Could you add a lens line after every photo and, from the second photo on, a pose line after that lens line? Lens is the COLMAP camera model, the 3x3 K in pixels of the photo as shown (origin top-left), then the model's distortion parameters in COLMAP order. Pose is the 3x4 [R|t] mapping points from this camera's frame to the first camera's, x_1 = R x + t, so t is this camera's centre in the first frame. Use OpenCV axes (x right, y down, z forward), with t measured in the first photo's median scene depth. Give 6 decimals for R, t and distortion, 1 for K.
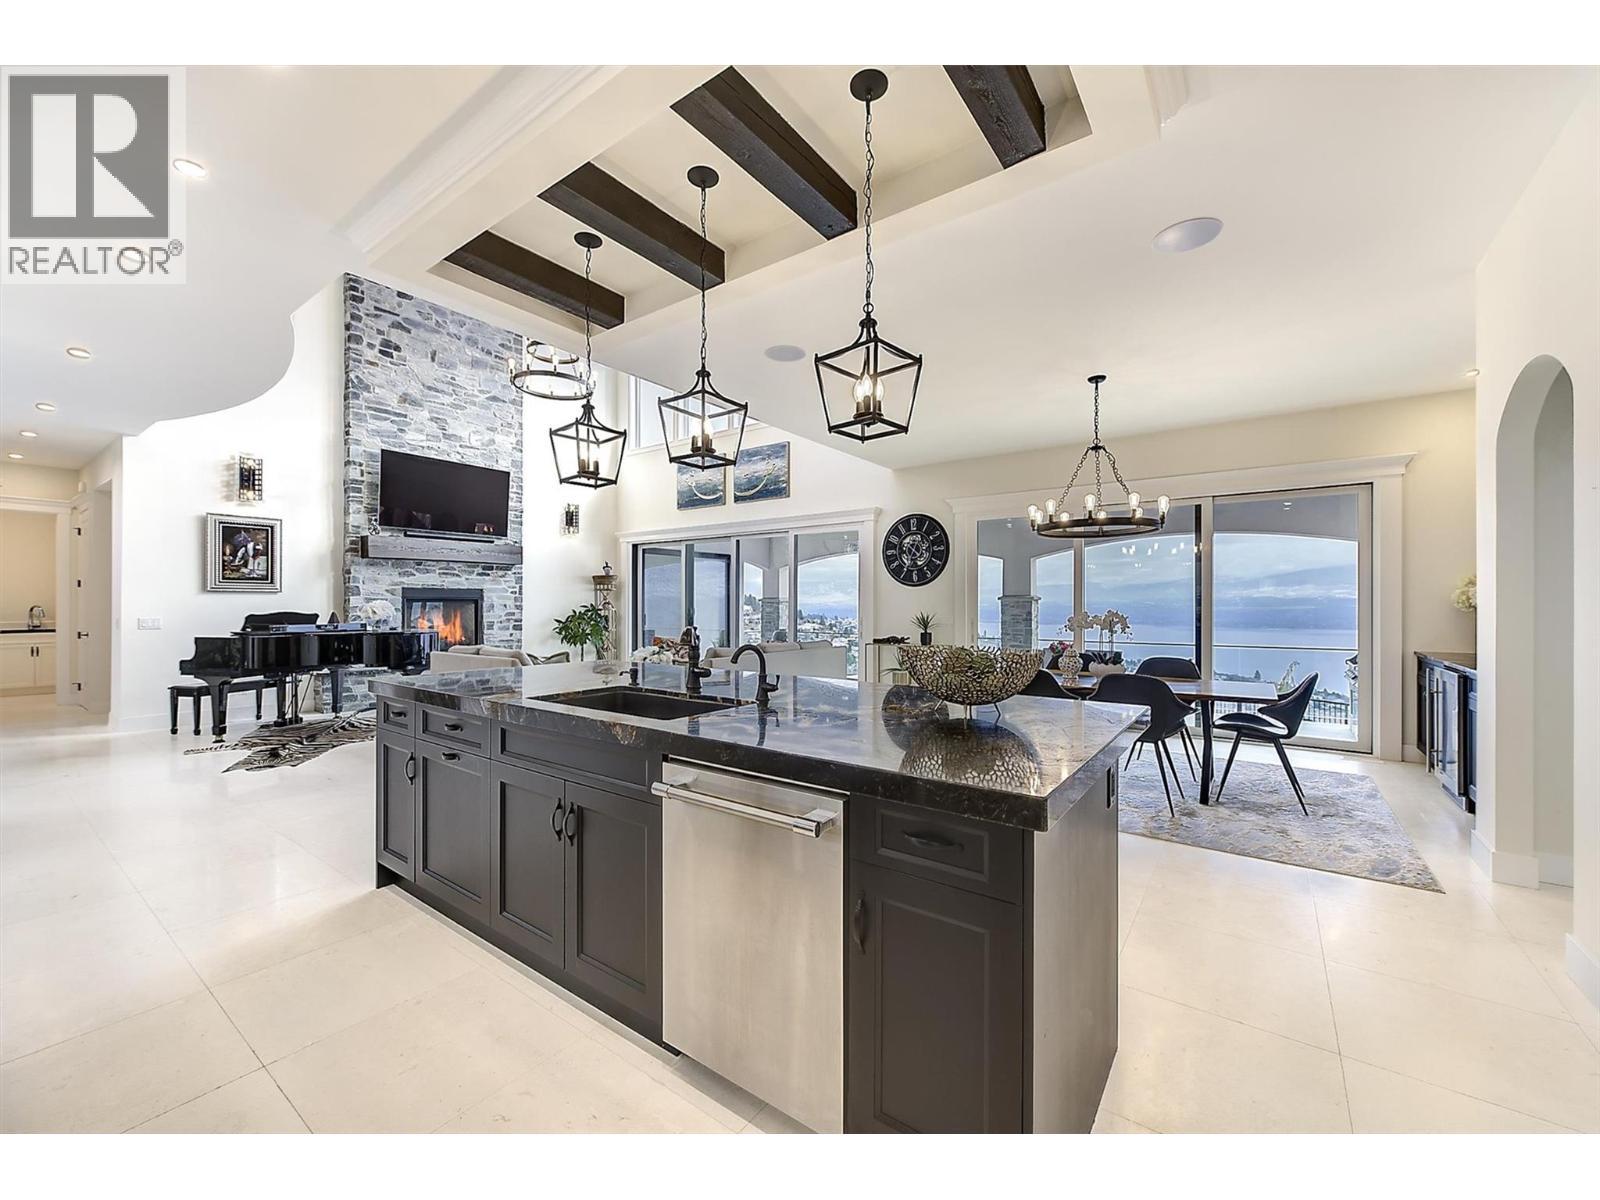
lens RADIAL K [[632.7, 0, 803.2], [0, 632.7, 603.3], [0, 0, 1]] dist [0.001304, -0.001417]
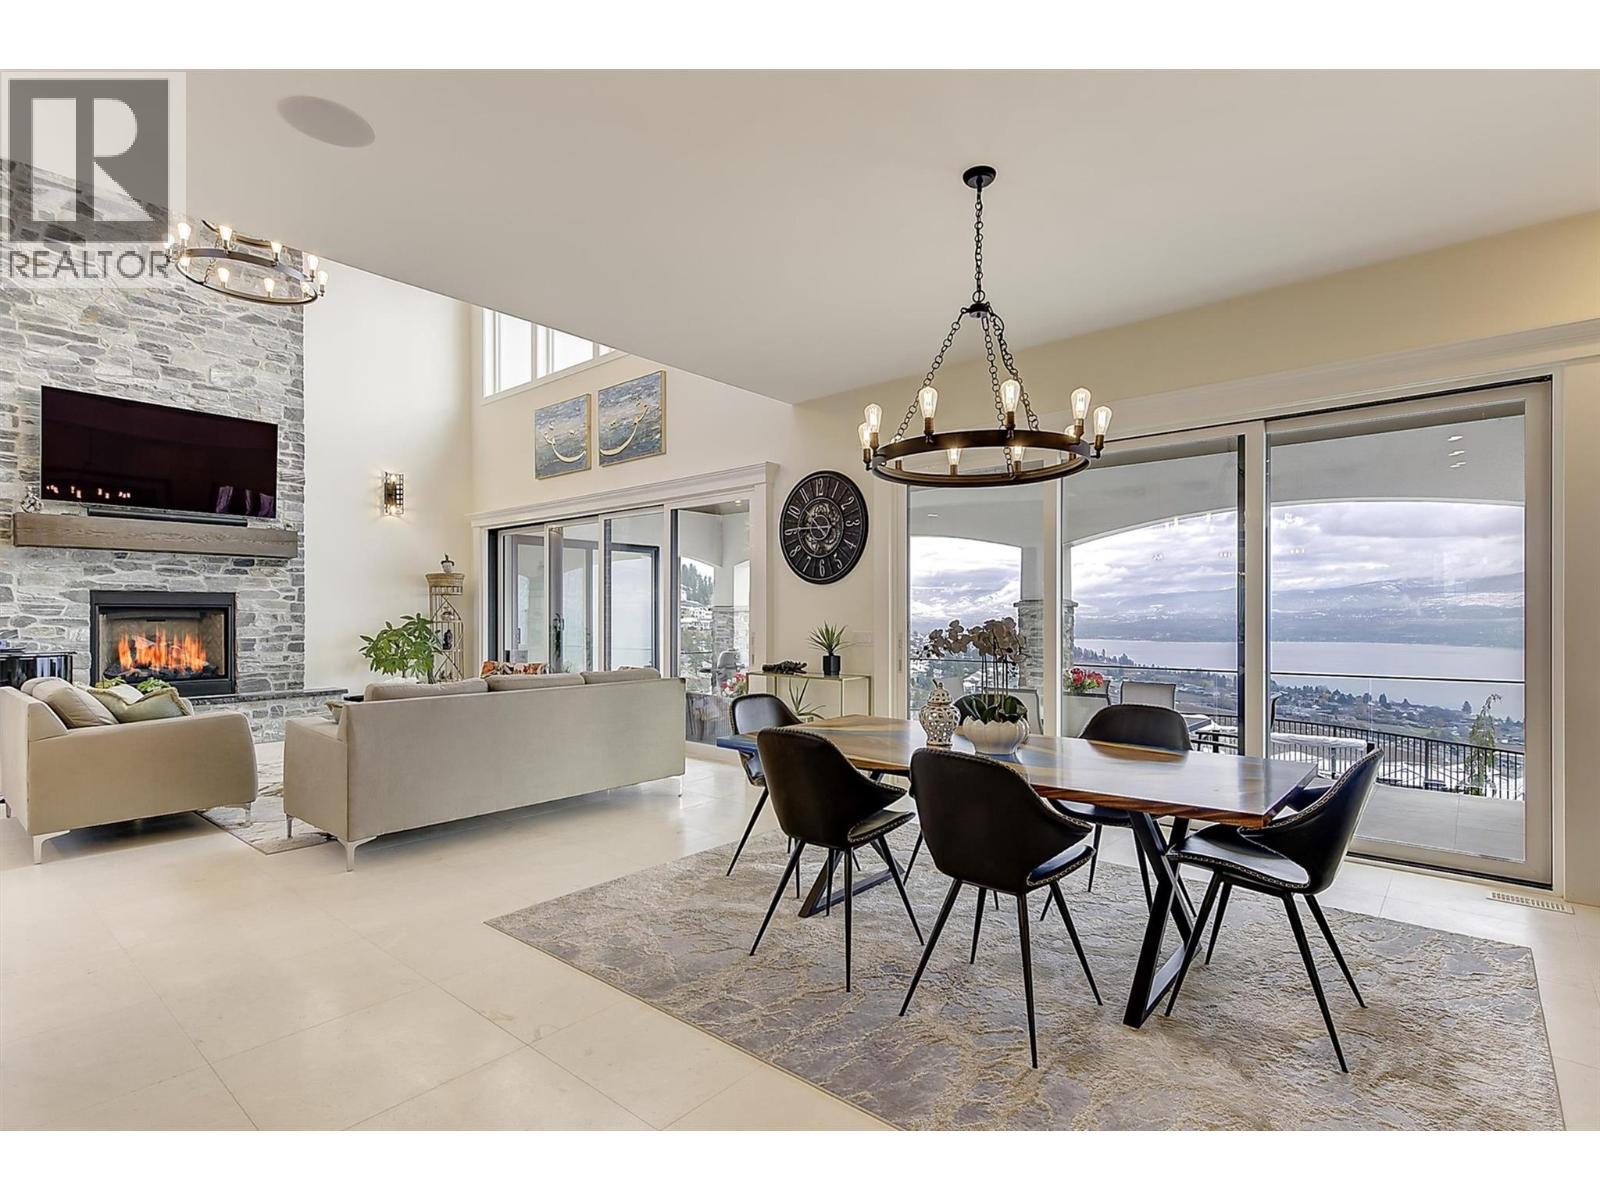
lens RADIAL K [[769.5, 0, 829.9], [0, 769.5, 616.2], [0, 0, 1]] dist [0.022672, -0.008181]
pose [[0.998212, -0.003133, -0.059685, 0.227658], [0.003120, 0.999995, -0.000309, 0.006895], [0.059686, 0.000123, 0.998217, 0.210934]]
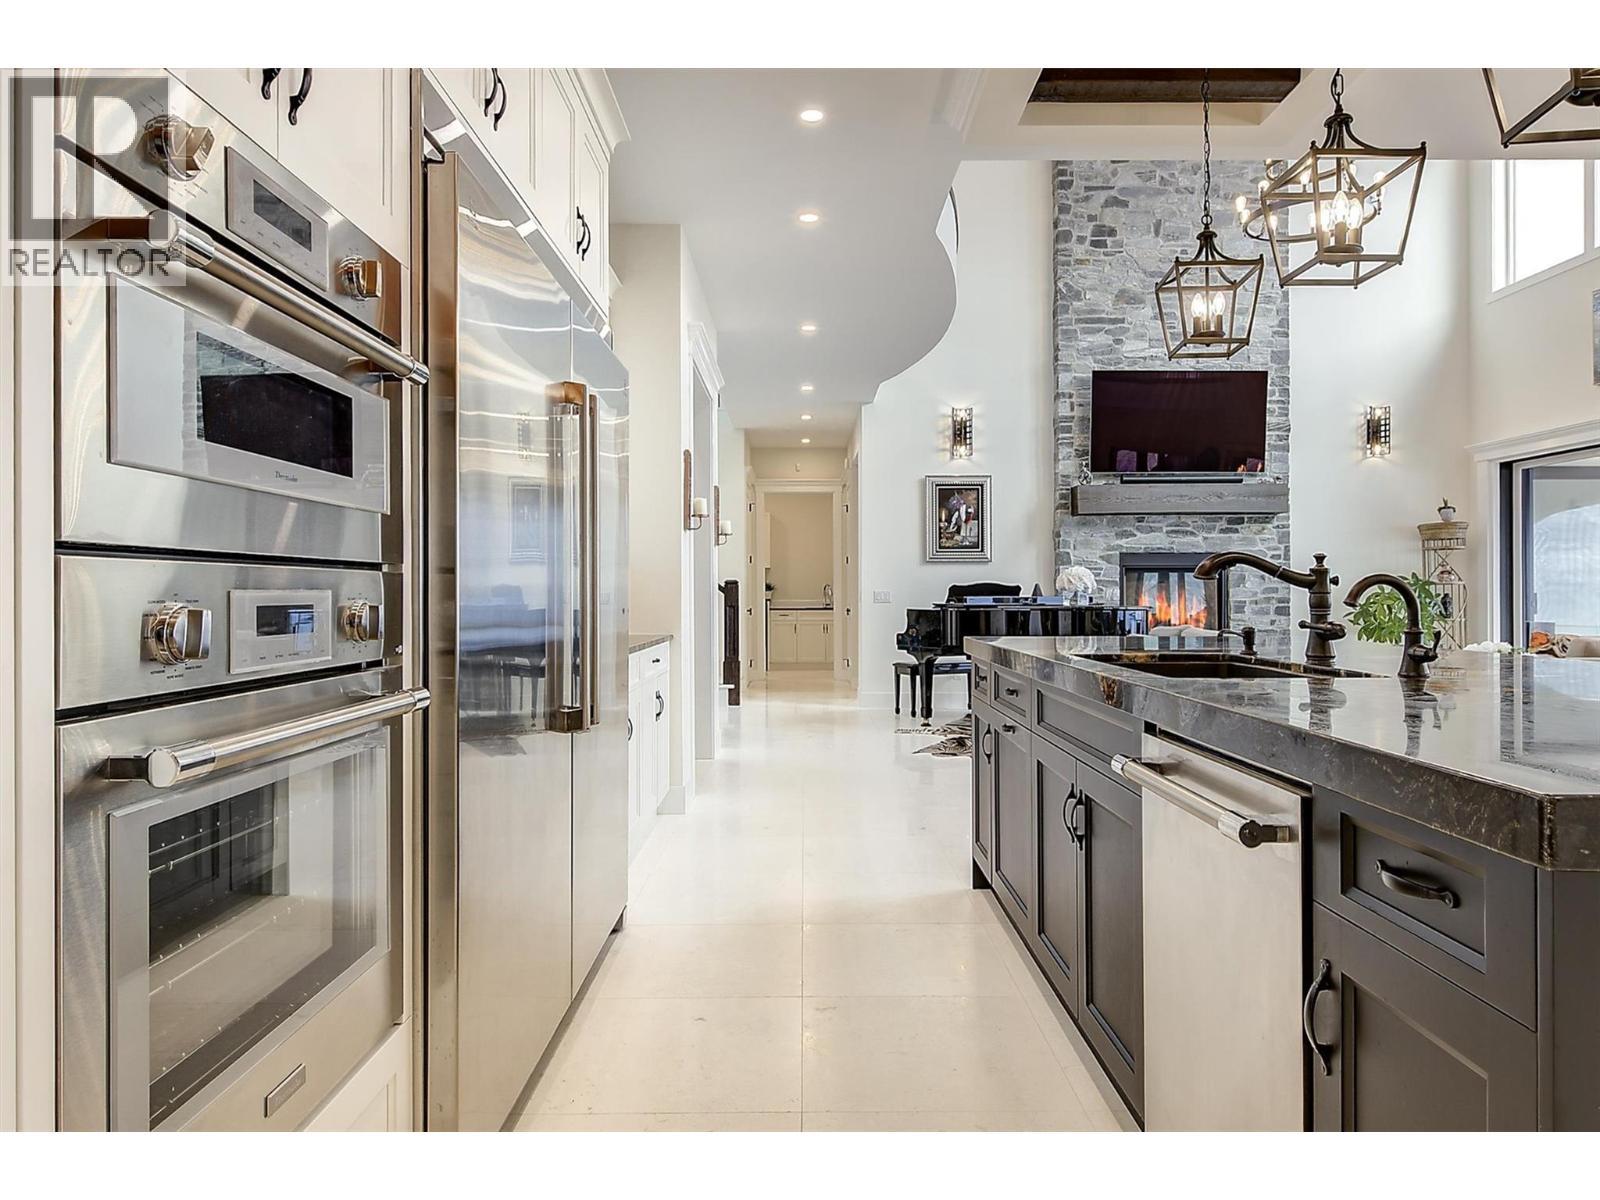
lens RADIAL K [[999.9, 0, 817.1], [0, 999.9, 593.3], [0, 0, 1]] dist [-0.000219, 0.001671]
pose [[0.589607, -0.005219, -0.807674, 0.107498], [0.003852, 0.999986, -0.003650, 0.026489], [0.807681, -0.000959, 0.589619, 0.023800]]
